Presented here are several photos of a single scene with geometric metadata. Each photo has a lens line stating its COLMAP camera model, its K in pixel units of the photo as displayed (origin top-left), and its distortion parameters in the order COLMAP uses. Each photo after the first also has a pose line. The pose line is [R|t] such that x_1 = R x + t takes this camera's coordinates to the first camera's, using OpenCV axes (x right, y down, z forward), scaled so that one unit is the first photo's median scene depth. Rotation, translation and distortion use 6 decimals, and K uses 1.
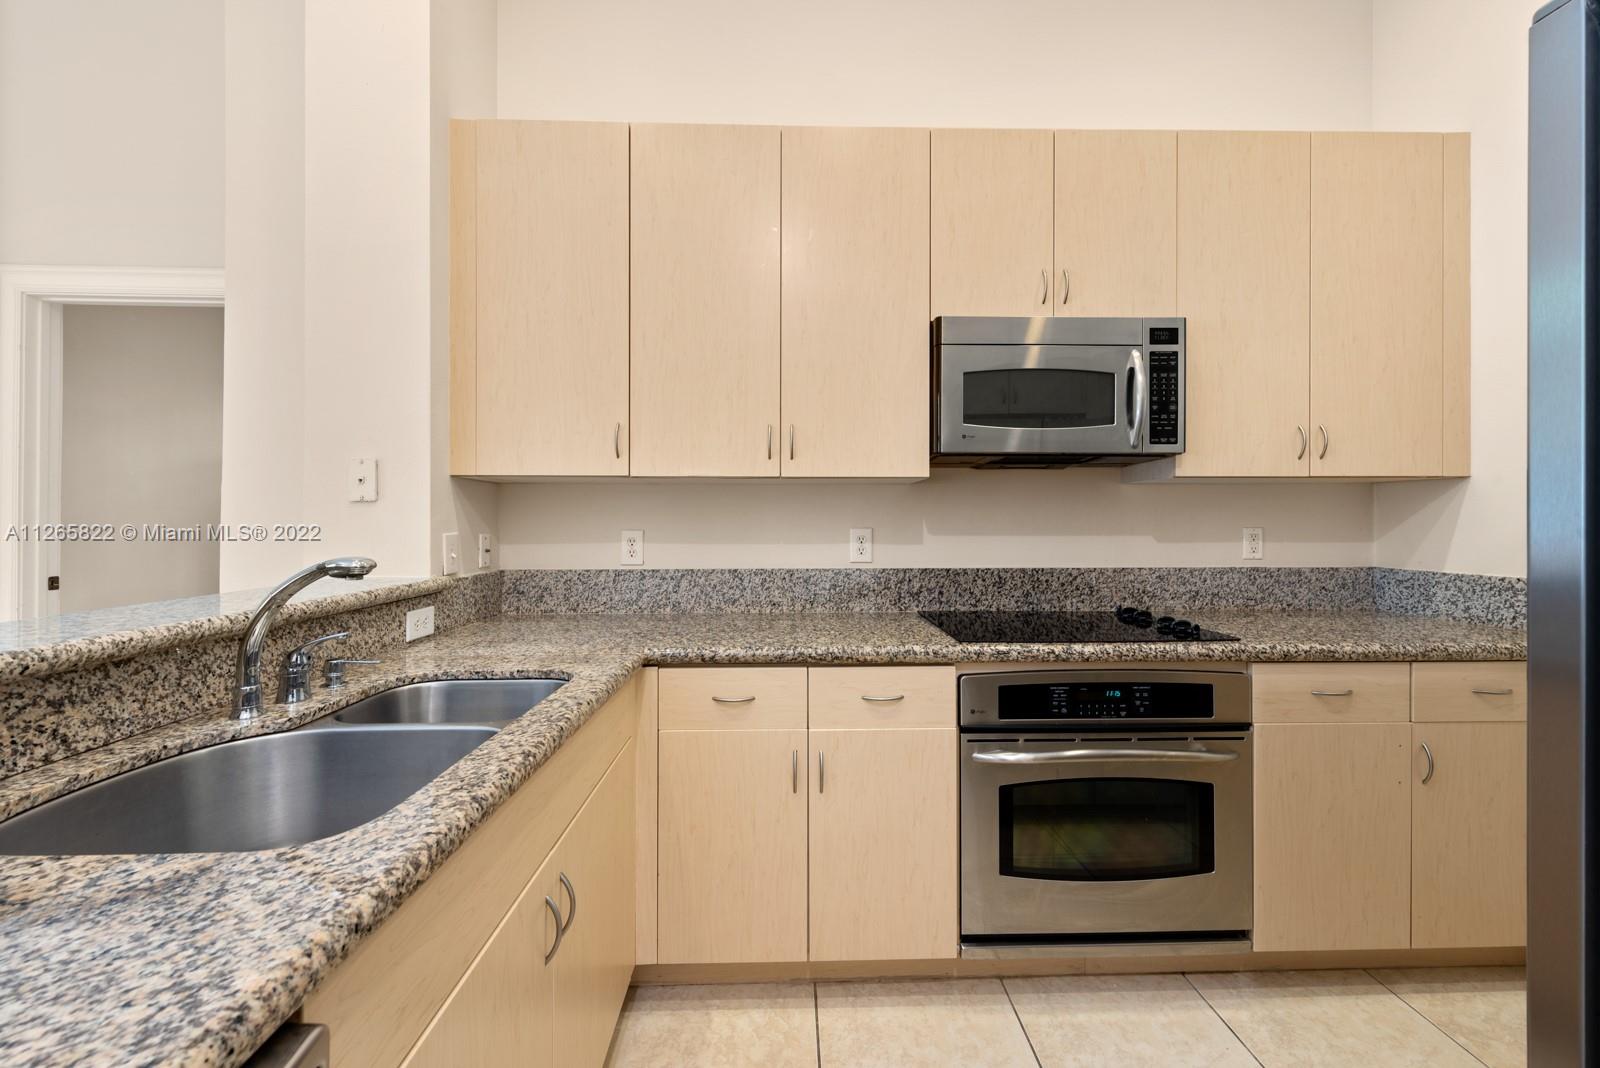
lens RADIAL K [[627.8, 0, 800.9], [0, 627.8, 519.3], [0, 0, 1]] dist [0.011527, -0.003115]
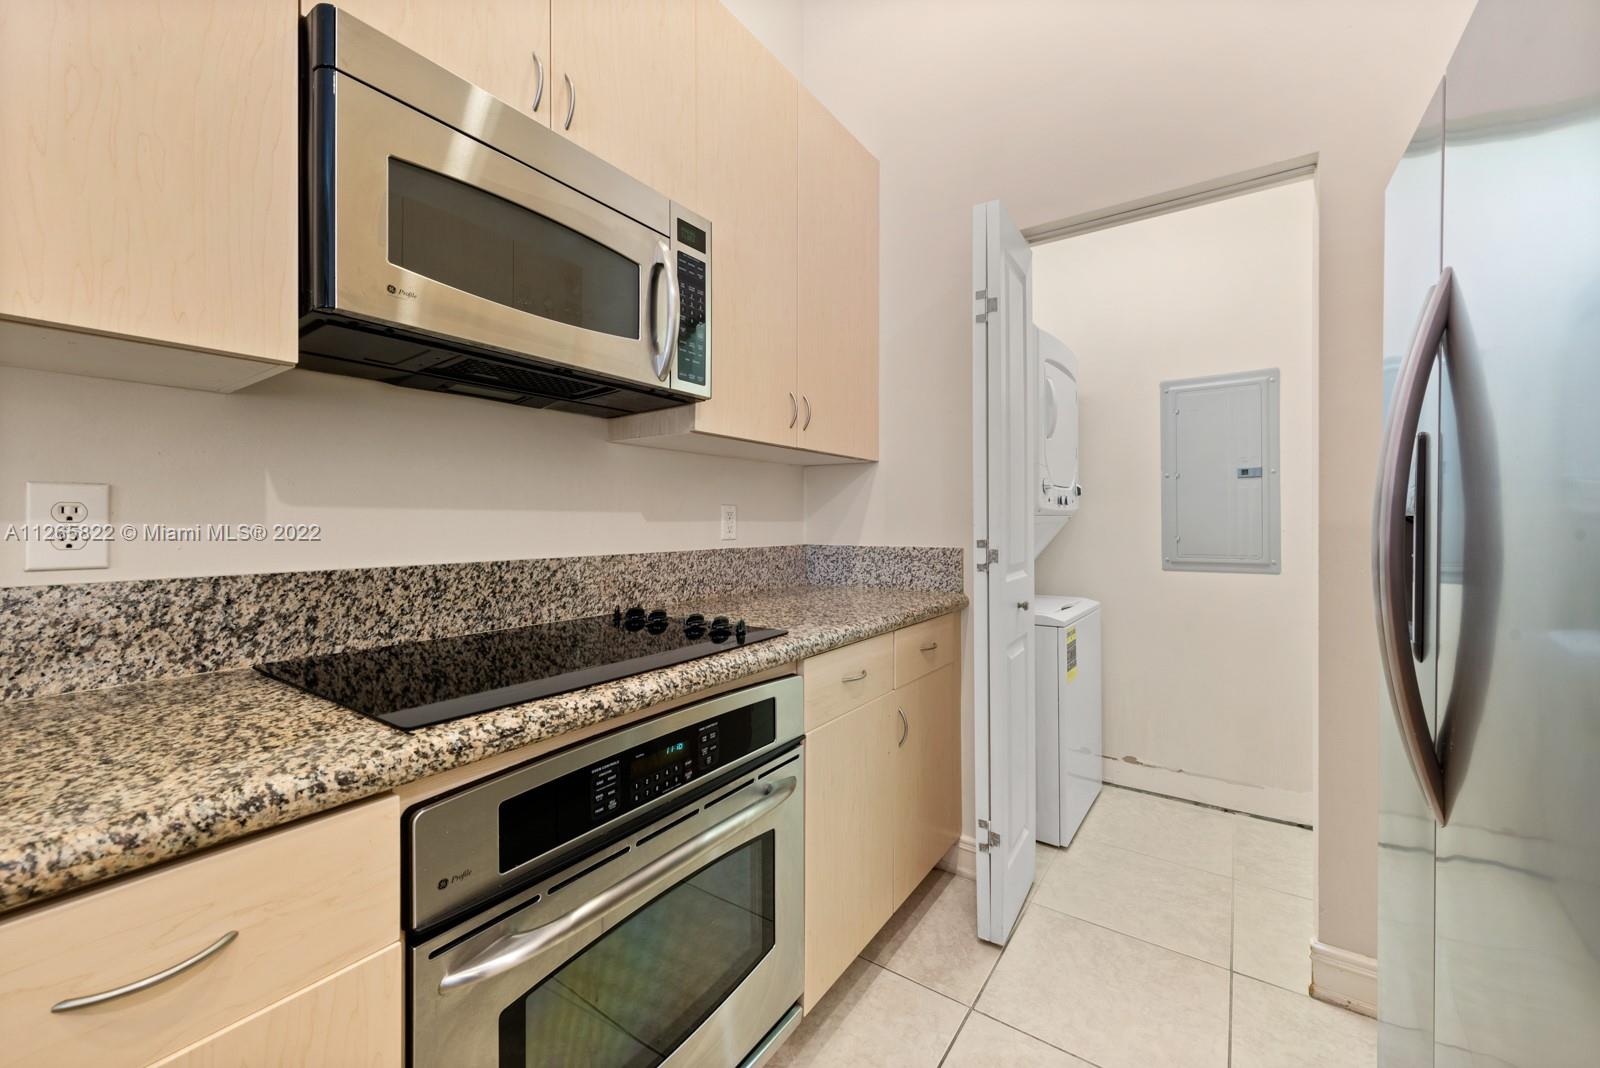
lens RADIAL K [[627.8, 0, 800.7], [0, 627.8, 522.8], [0, 0, 1]] dist [0.011527, -0.003115]
pose [[0.590757, -0.000284, 0.806850, 0.054766], [-0.002966, 0.999992, 0.002523, 0.043694], [-0.806844, -0.003884, 0.590752, 0.458880]]
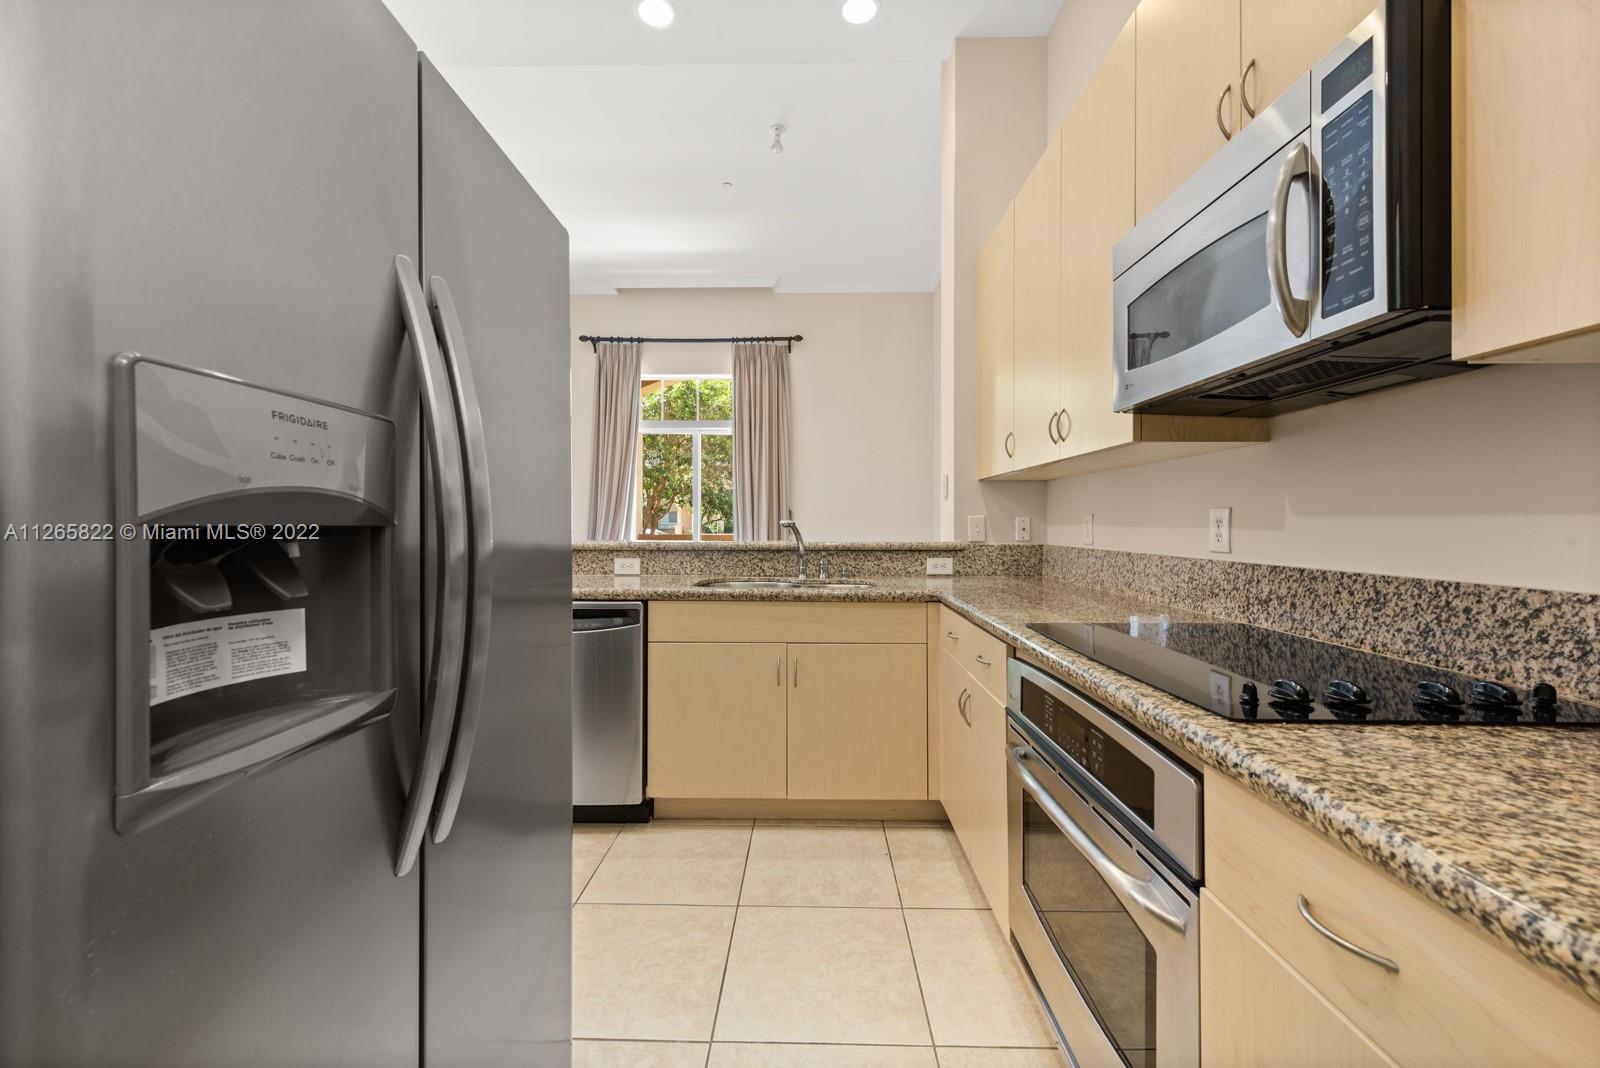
lens RADIAL K [[627.8, 0, 792.9], [0, 627.8, 517.7], [0, 0, 1]] dist [0.011527, -0.003115]
pose [[-0.048132, -0.006257, -0.998821, 1.060046], [0.000834, 0.999980, -0.006304, 0.036890], [0.998841, -0.001136, -0.048126, 0.615535]]
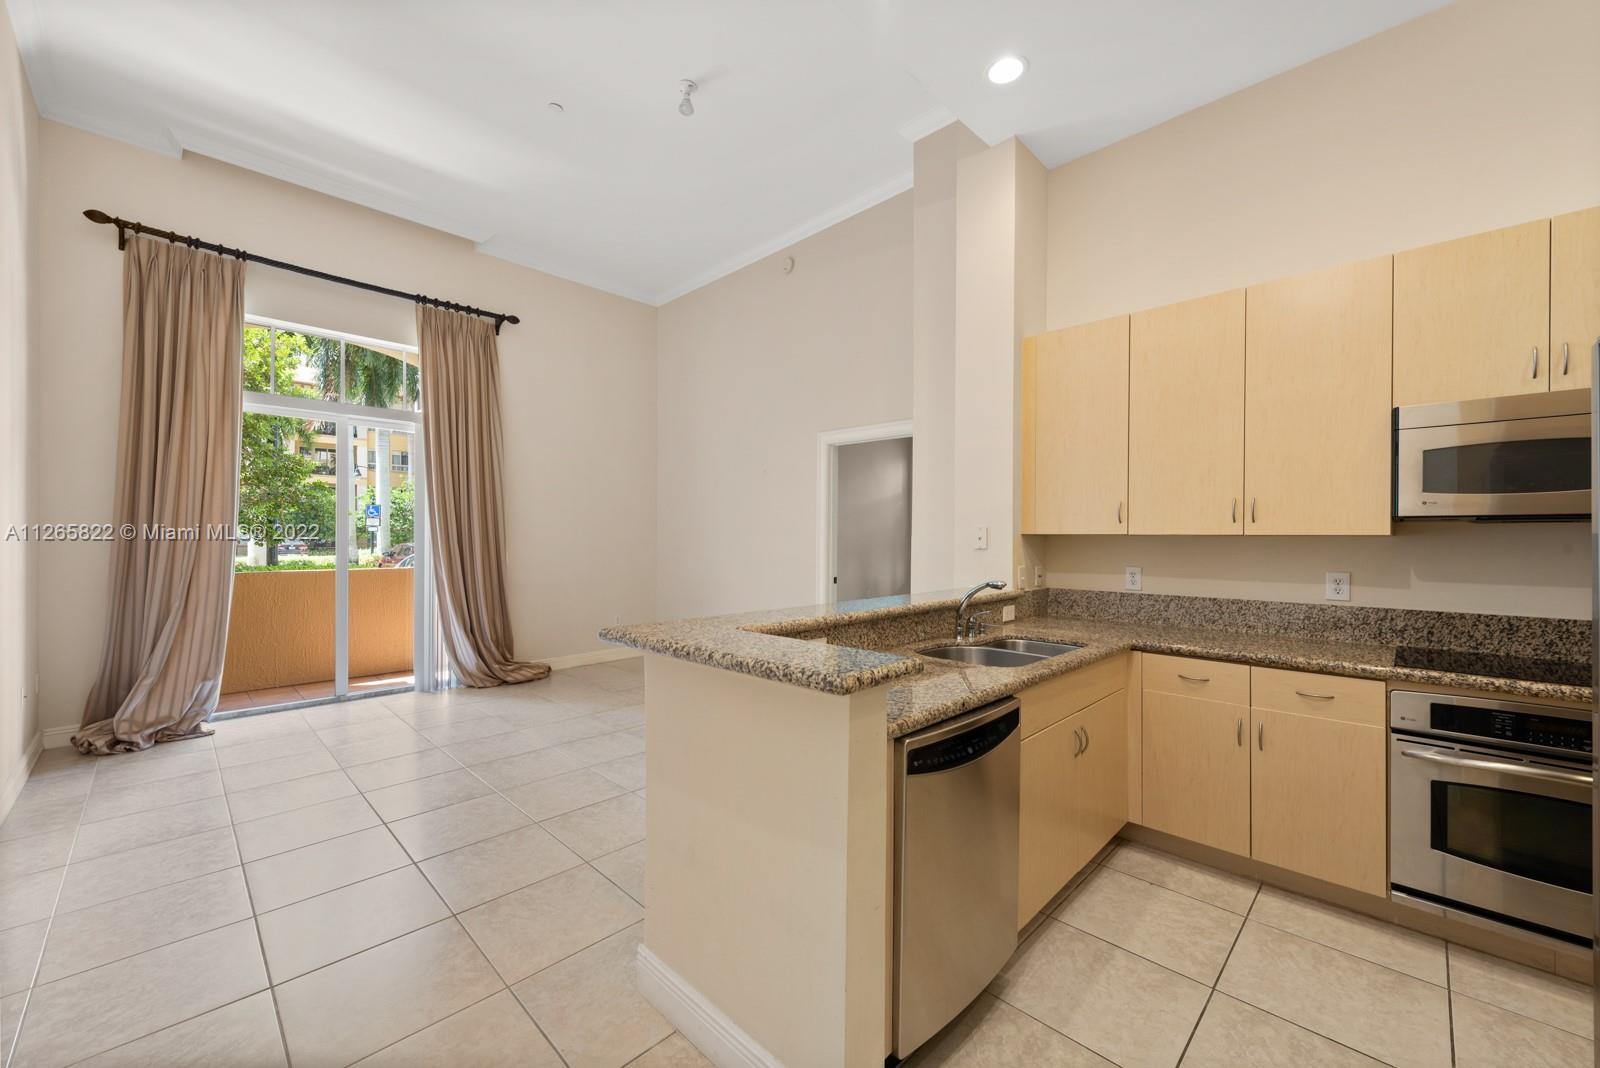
lens RADIAL K [[627.8, 0, 795.0], [0, 627.8, 534.2], [0, 0, 1]] dist [0.011527, -0.003115]
pose [[0.695072, 0.001474, -0.718939, 0.292387], [-0.003217, 0.999994, -0.001061, -0.065601], [0.718933, 0.003050, 0.695073, -0.727343]]
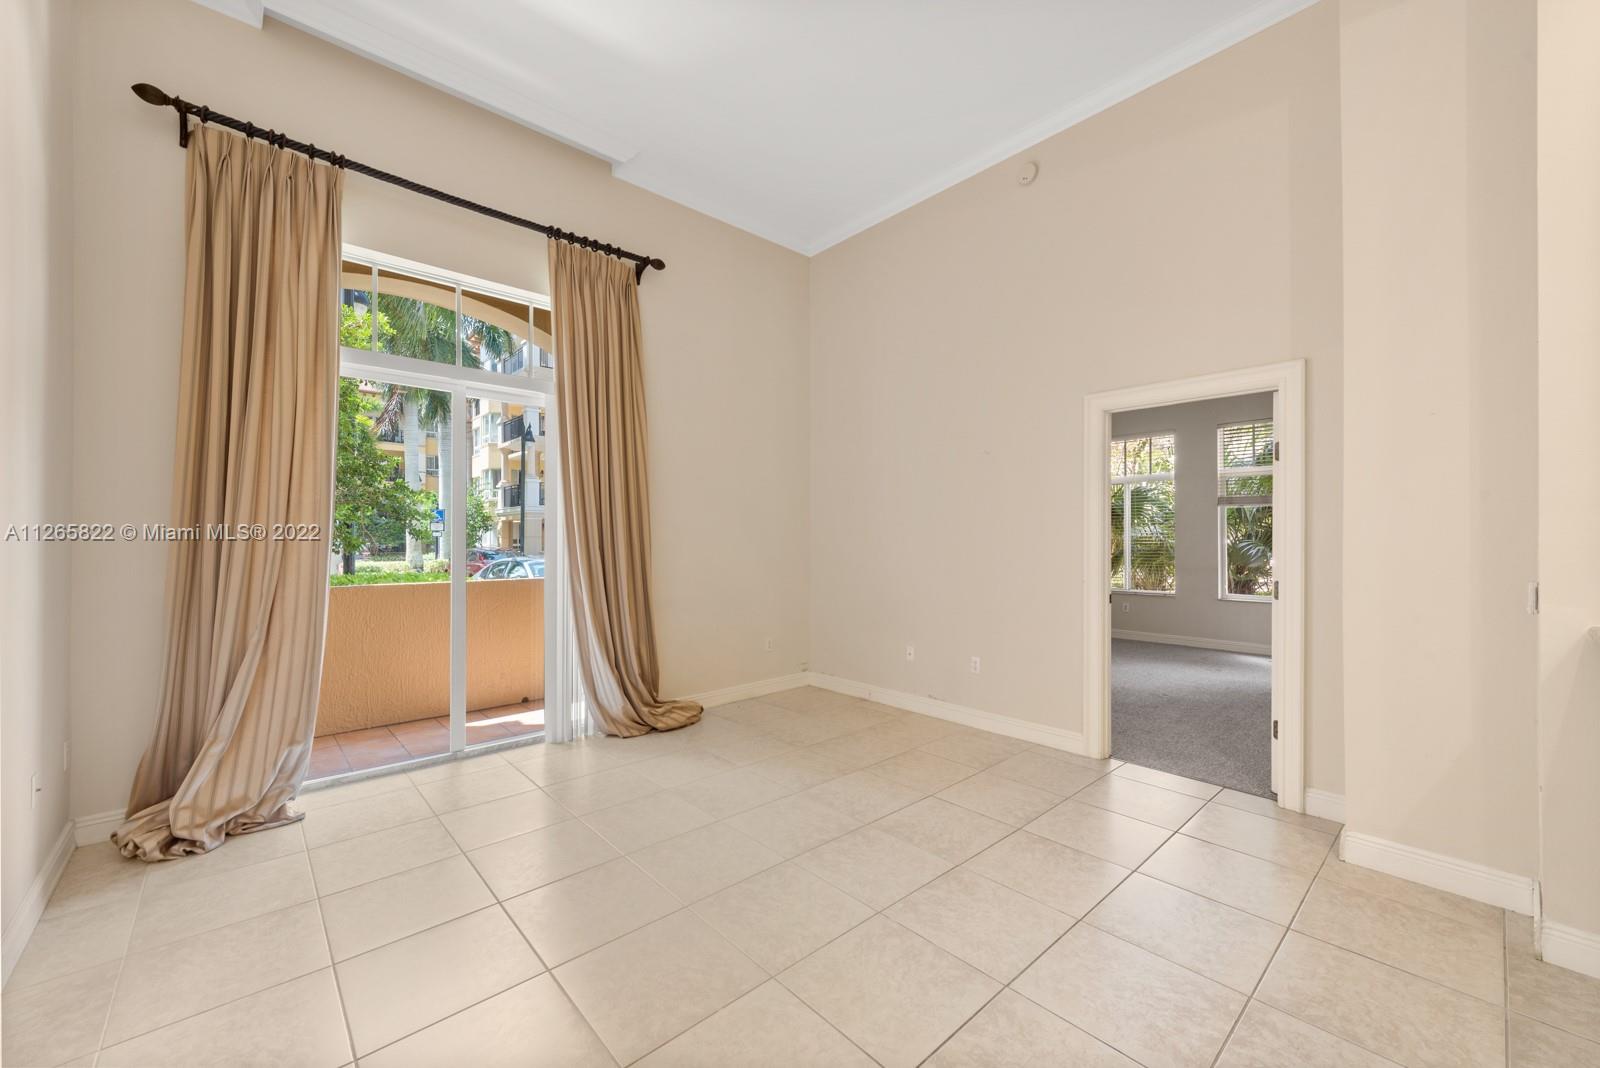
lens RADIAL K [[627.8, 0, 795.7], [0, 627.8, 532.9], [0, 0, 1]] dist [0.011527, -0.003115]
pose [[0.649424, -0.007240, -0.760392, -0.746335], [0.001682, 0.999966, -0.008084, -0.061763], [0.760424, 0.003972, 0.649414, -0.743171]]
